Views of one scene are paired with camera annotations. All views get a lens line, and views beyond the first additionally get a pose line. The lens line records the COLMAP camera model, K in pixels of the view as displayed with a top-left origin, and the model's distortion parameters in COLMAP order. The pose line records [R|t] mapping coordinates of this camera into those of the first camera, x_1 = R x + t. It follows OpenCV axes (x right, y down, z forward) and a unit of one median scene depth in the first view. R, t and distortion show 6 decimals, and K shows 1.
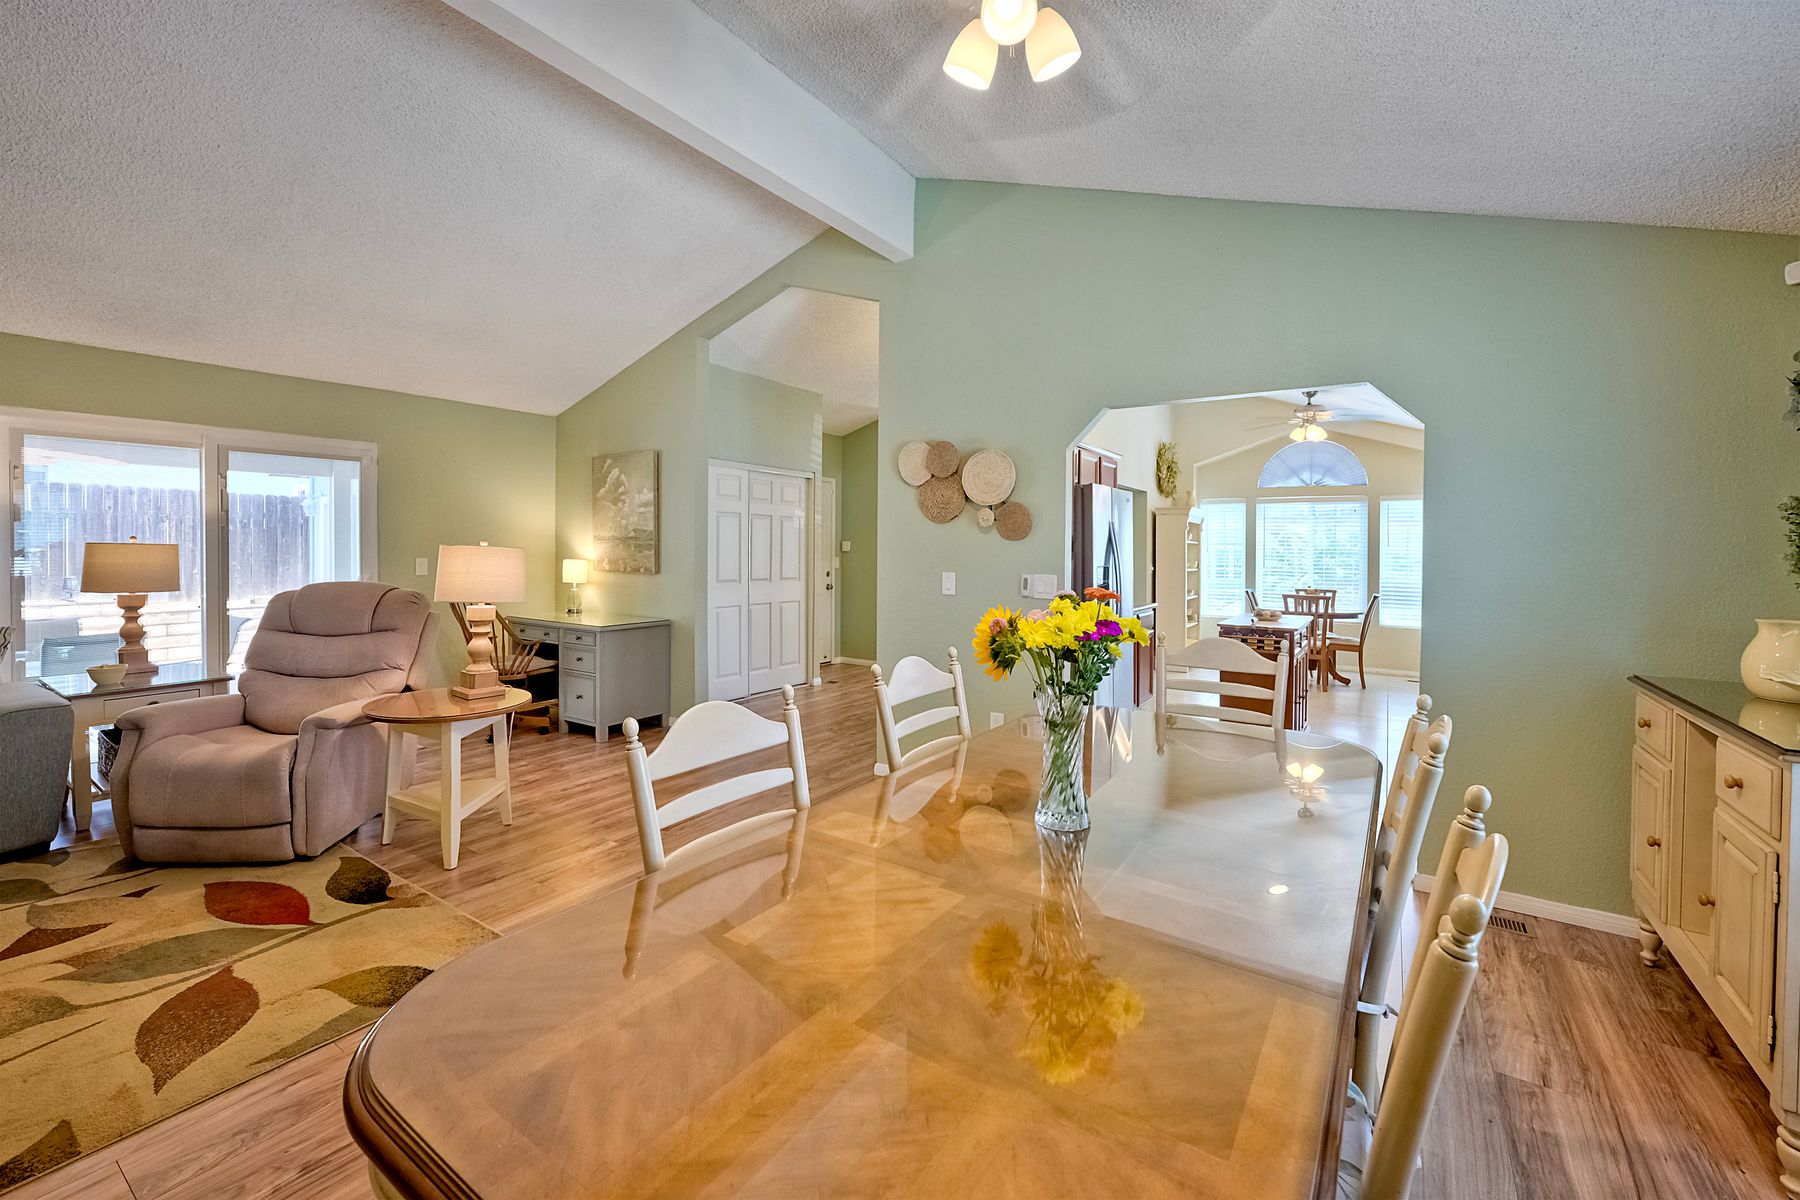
lens RADIAL K [[744.0, 0, 895.9], [0, 744.0, 549.0], [0, 0, 1]] dist [-0.012289, 0.003021]
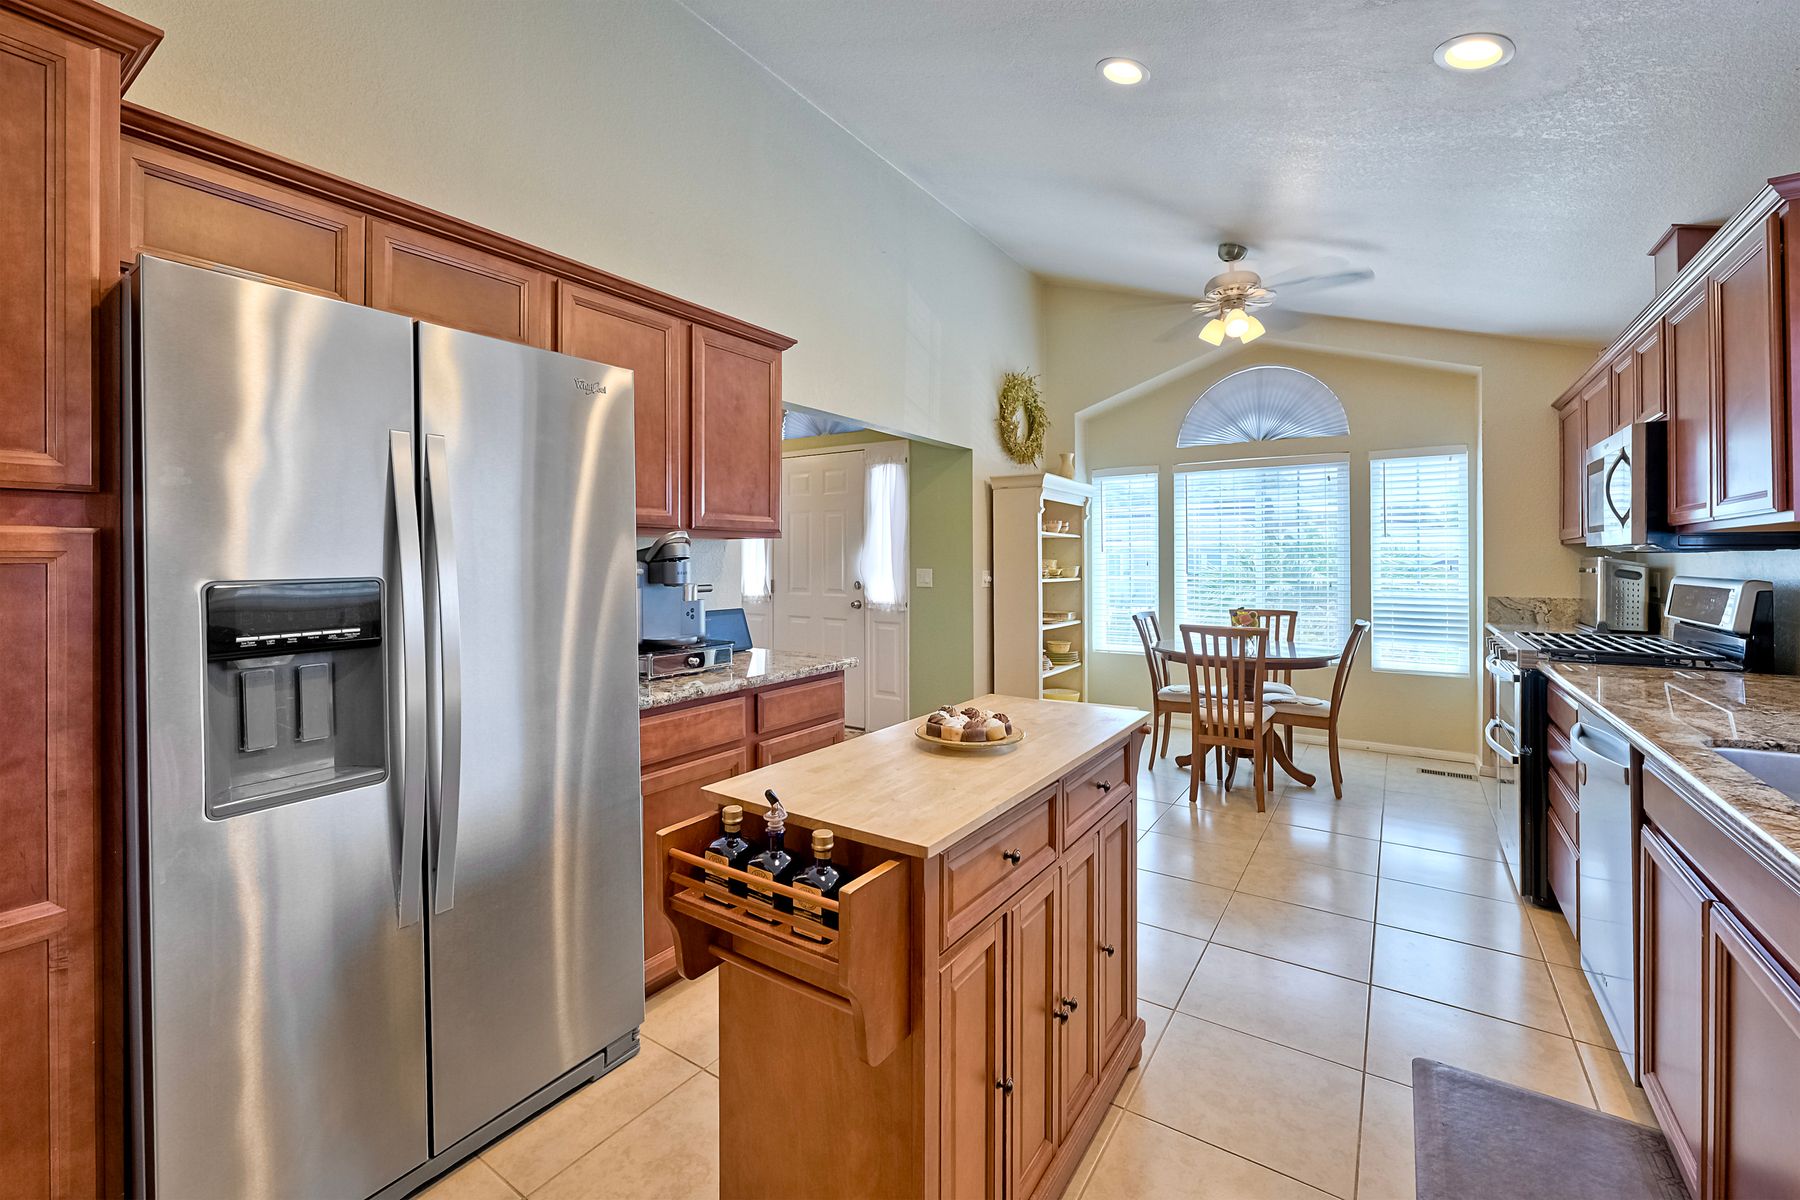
lens RADIAL K [[744.0, 0, 906.1], [0, 744.0, 556.6], [0, 0, 1]] dist [-0.012289, 0.003021]
pose [[0.999940, -0.009240, -0.005952, 0.277610], [0.009208, 0.999943, -0.005381, 0.011141], [0.006001, 0.005325, 0.999968, 0.394323]]
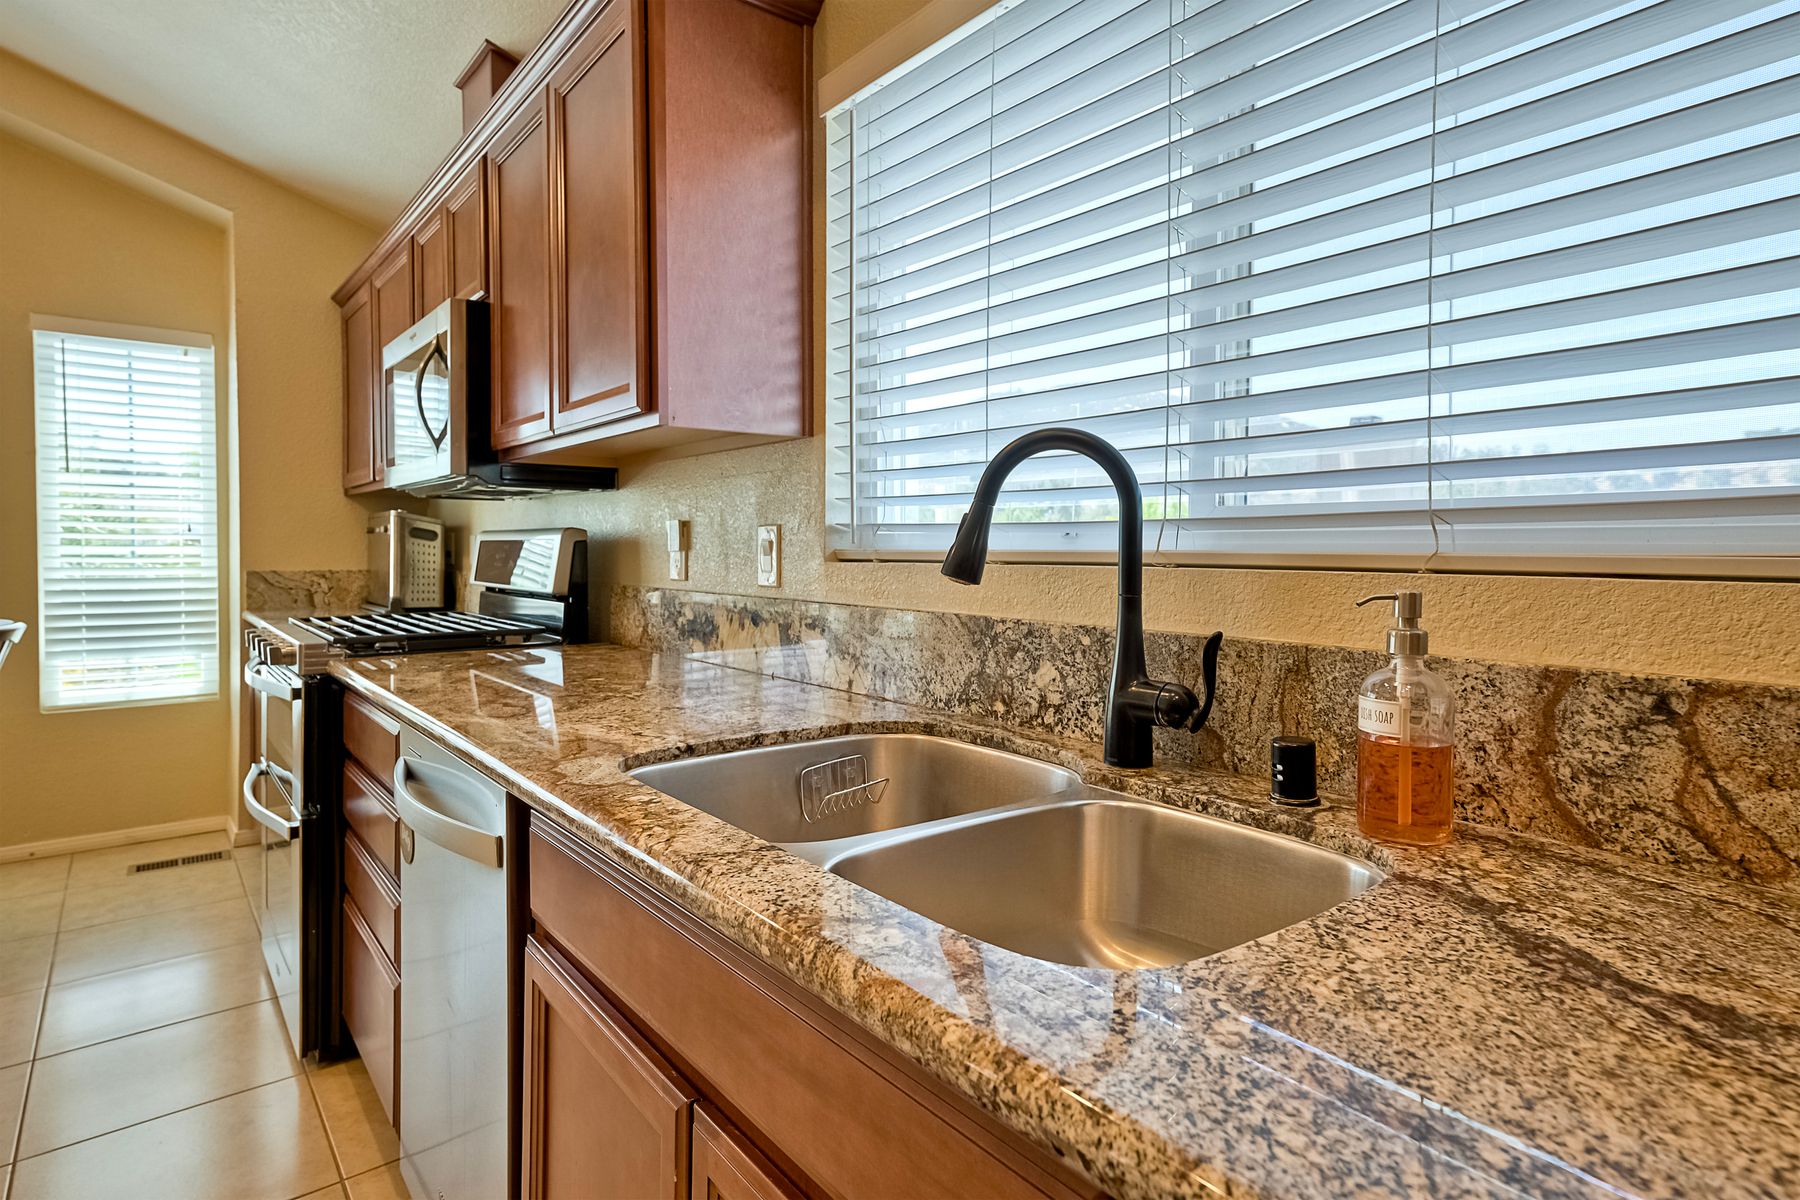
lens RADIAL K [[960.8, 0, 879.6], [0, 960.8, 562.6], [0, 0, 1]] dist [0.035052, 0.002495]
pose [[0.326180, -0.024735, 0.944984, 0.350756], [0.000441, 0.999661, 0.026014, 0.024267], [-0.945308, -0.008068, 0.326081, 0.490238]]
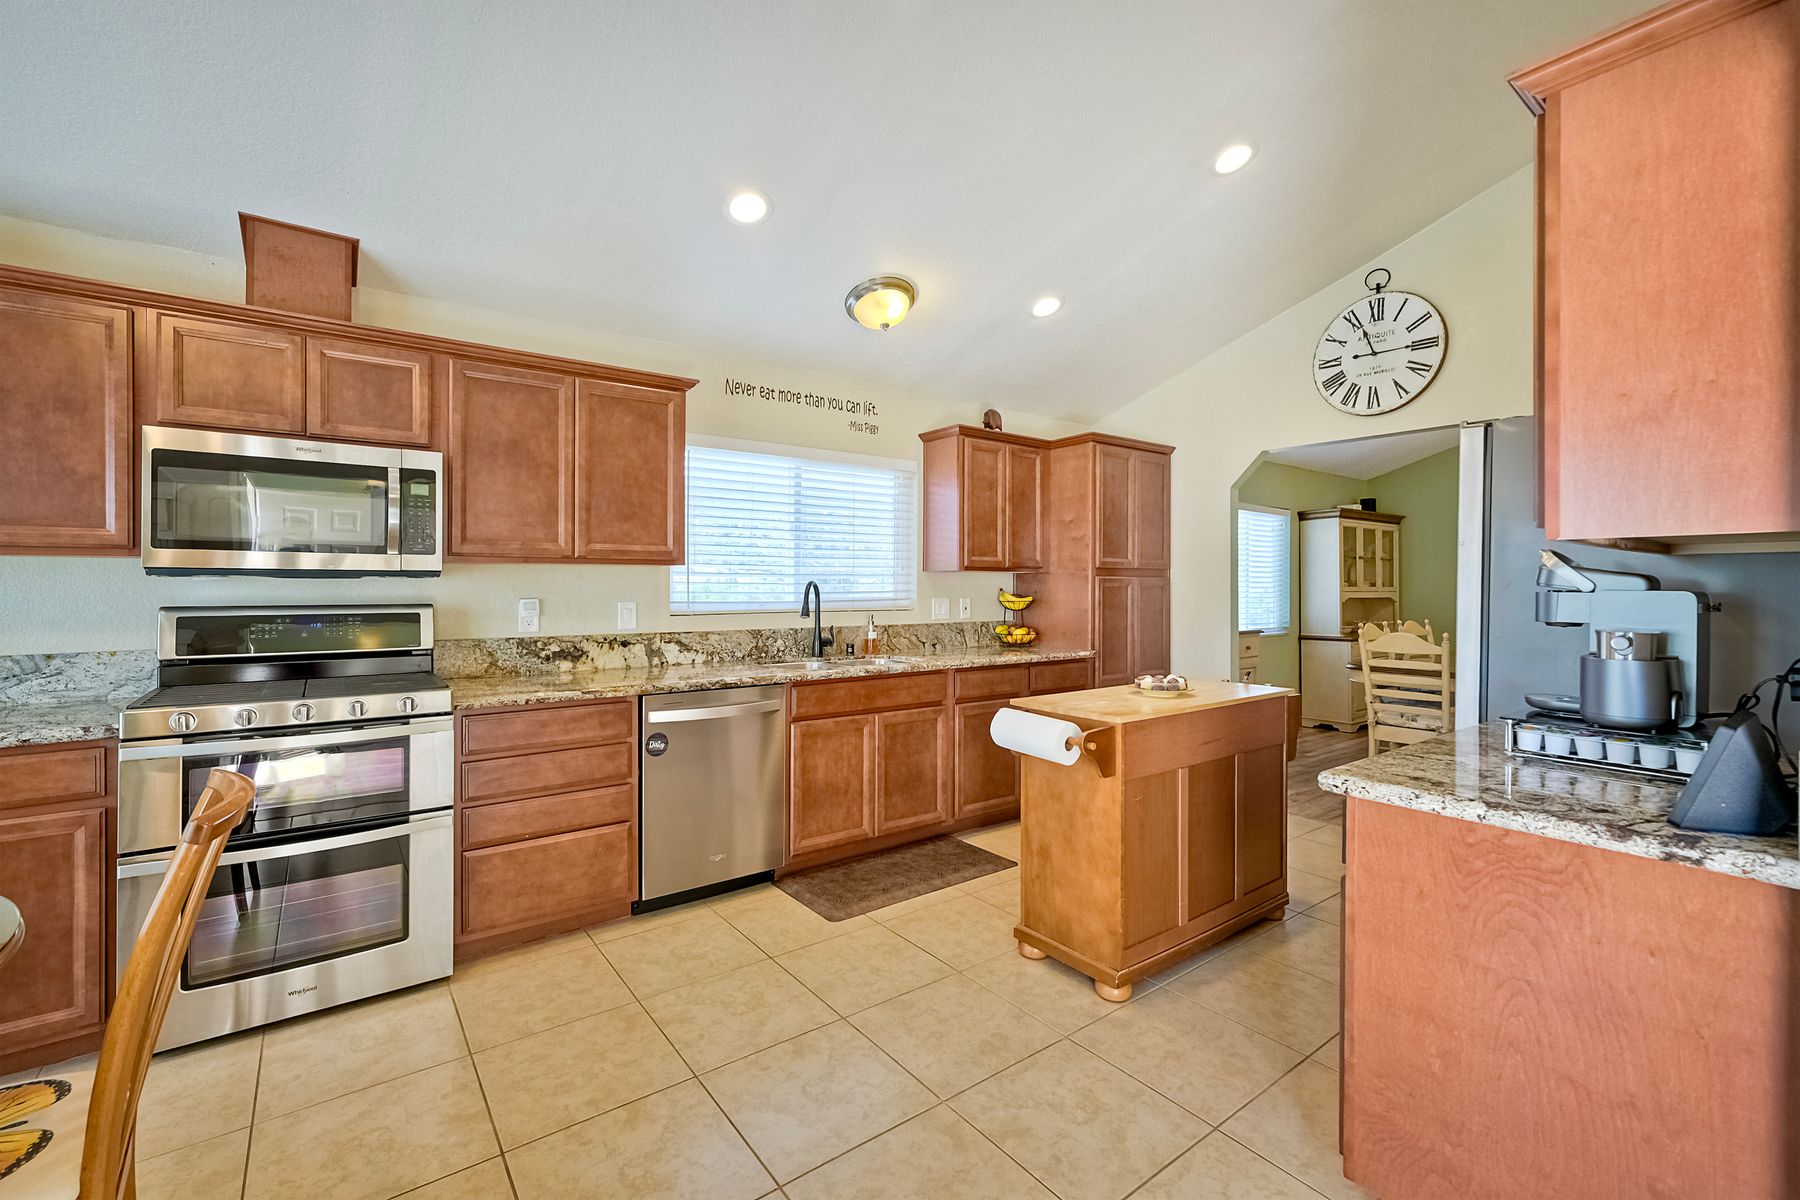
lens RADIAL K [[782.2, 0, 895.7], [0, 782.2, 587.5], [0, 0, 1]] dist [-0.004834, -0.000161]
pose [[-0.938508, -0.014050, 0.344971, 0.282881], [-0.011585, 0.999891, 0.009205, 0.009062], [-0.345063, 0.004642, -0.938568, 0.912072]]
